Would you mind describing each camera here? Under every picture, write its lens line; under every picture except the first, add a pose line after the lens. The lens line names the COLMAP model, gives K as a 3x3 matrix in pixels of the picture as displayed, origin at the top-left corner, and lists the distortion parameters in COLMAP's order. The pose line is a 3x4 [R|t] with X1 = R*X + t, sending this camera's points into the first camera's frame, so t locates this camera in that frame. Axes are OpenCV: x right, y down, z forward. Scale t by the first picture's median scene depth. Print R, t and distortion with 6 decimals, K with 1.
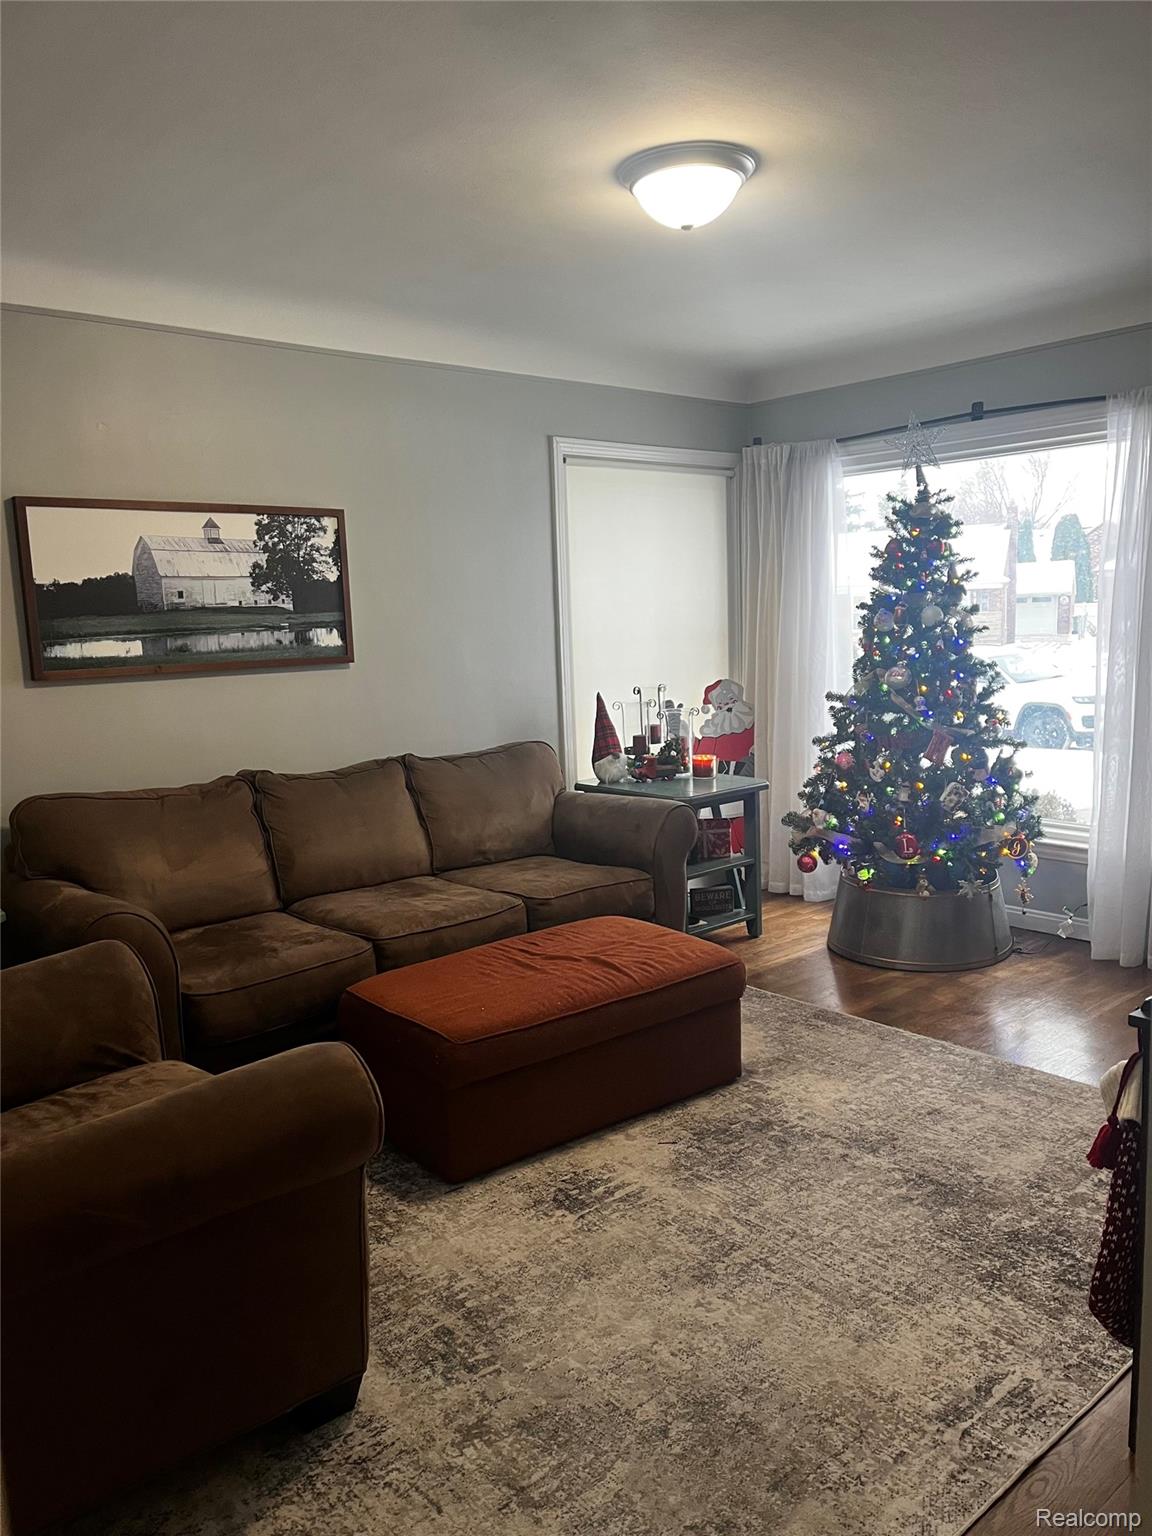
lens RADIAL K [[1160.0, 0, 576.0], [0, 1160.0, 768.0], [0, 0, 1]] dist [0.078391, -0.055802]
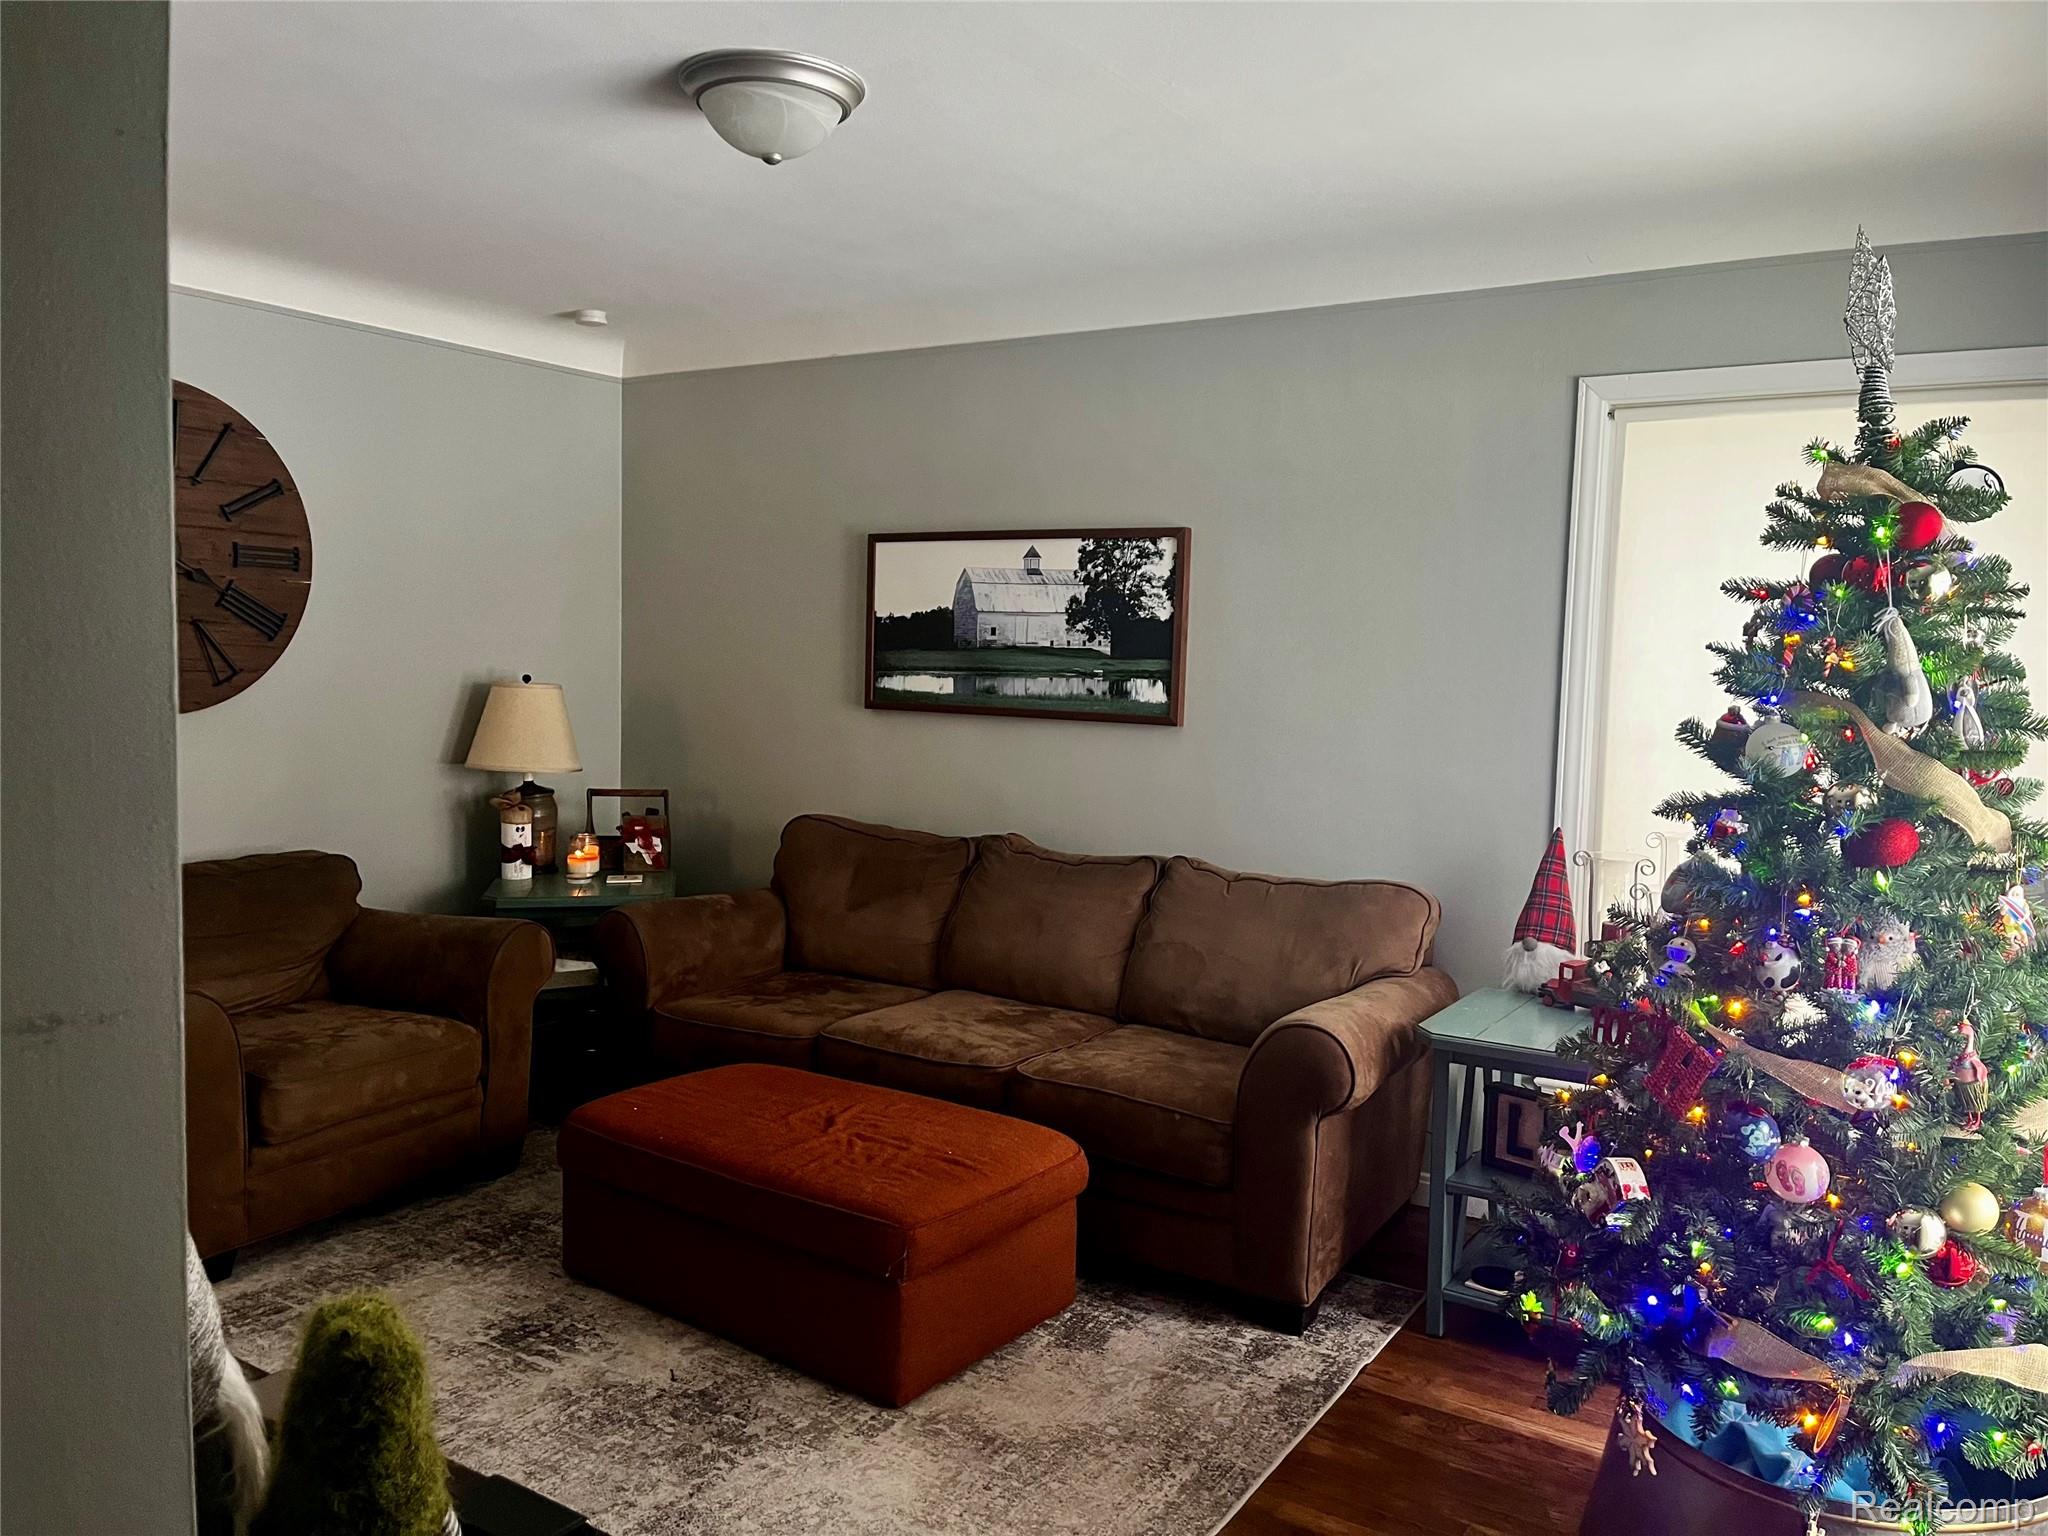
lens RADIAL K [[1546.7, 0, 1026.0], [0, 1546.7, 780.8], [0, 0, 1]] dist [0.078391, -0.055802]
pose [[0.279536, 0.128005, -0.951564, 0.788153], [-0.162584, 0.983071, 0.084482, -0.132725], [0.946270, 0.131094, 0.295615, 0.650044]]
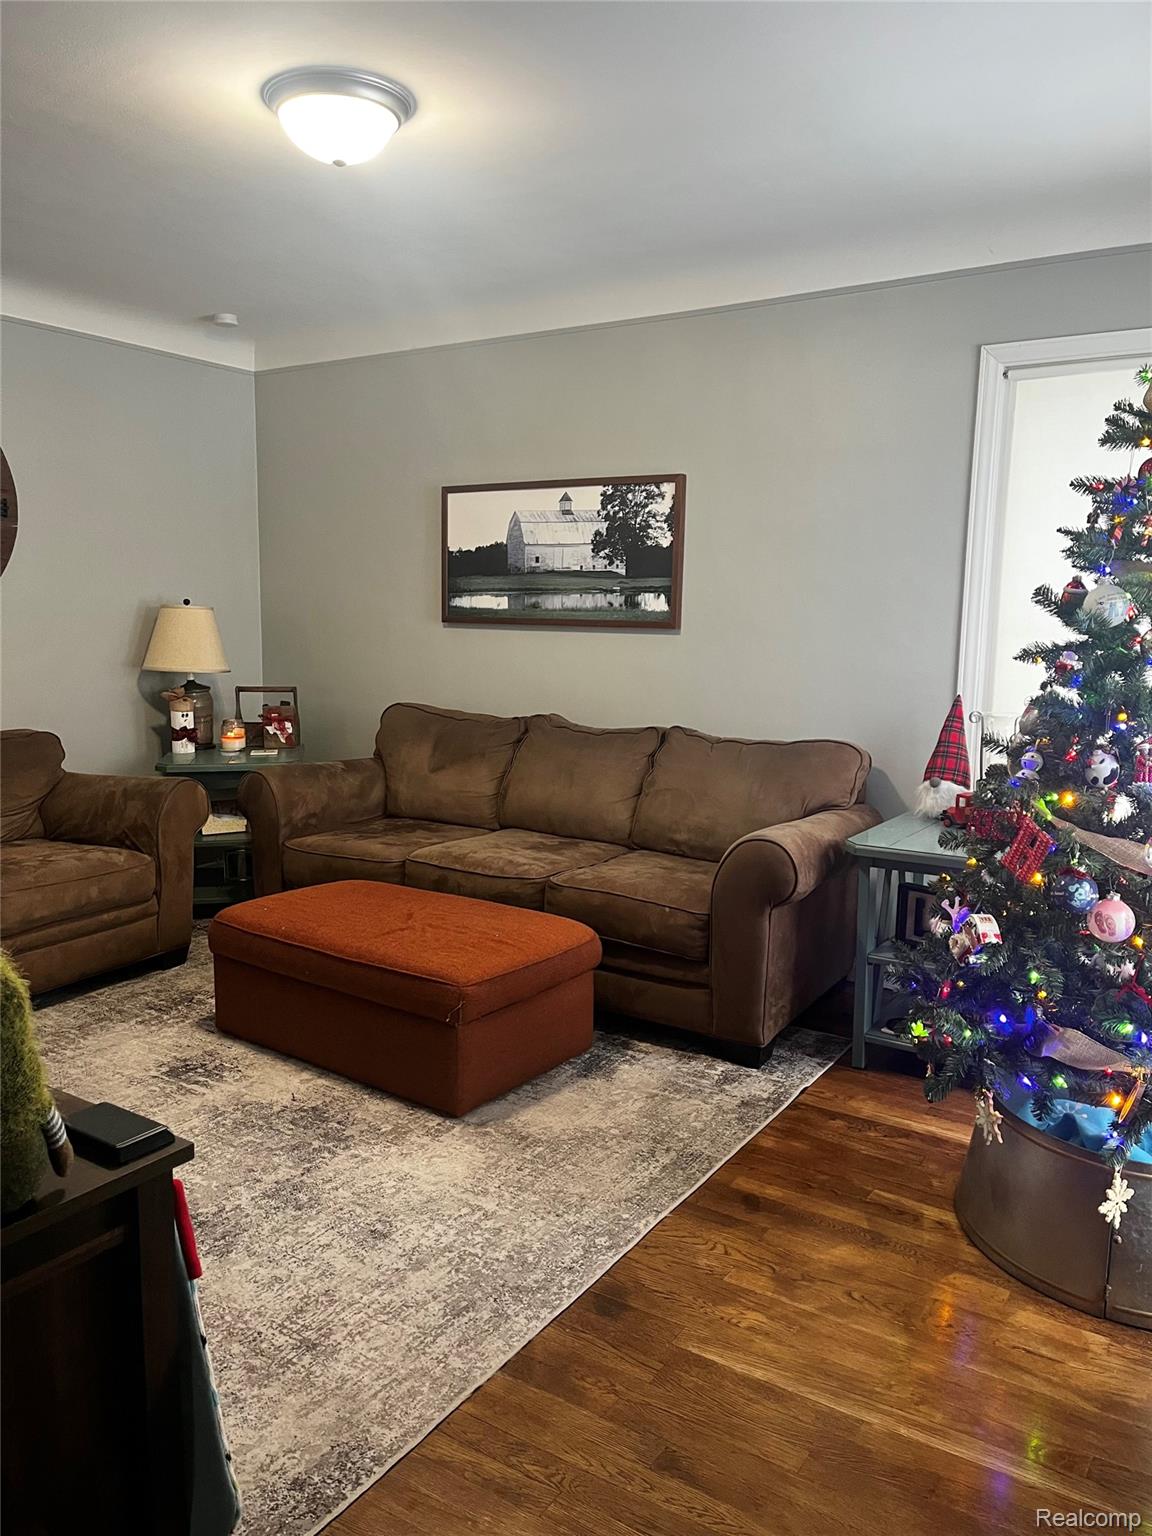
lens RADIAL K [[1162.6, 0, 579.6], [0, 1162.6, 782.7], [0, 0, 1]] dist [0.067732, -0.041347]
pose [[0.270506, 0.184997, -0.944776, 0.796460], [-0.152100, 0.977251, 0.147806, -0.102595], [0.950627, 0.103718, 0.292490, 0.682008]]
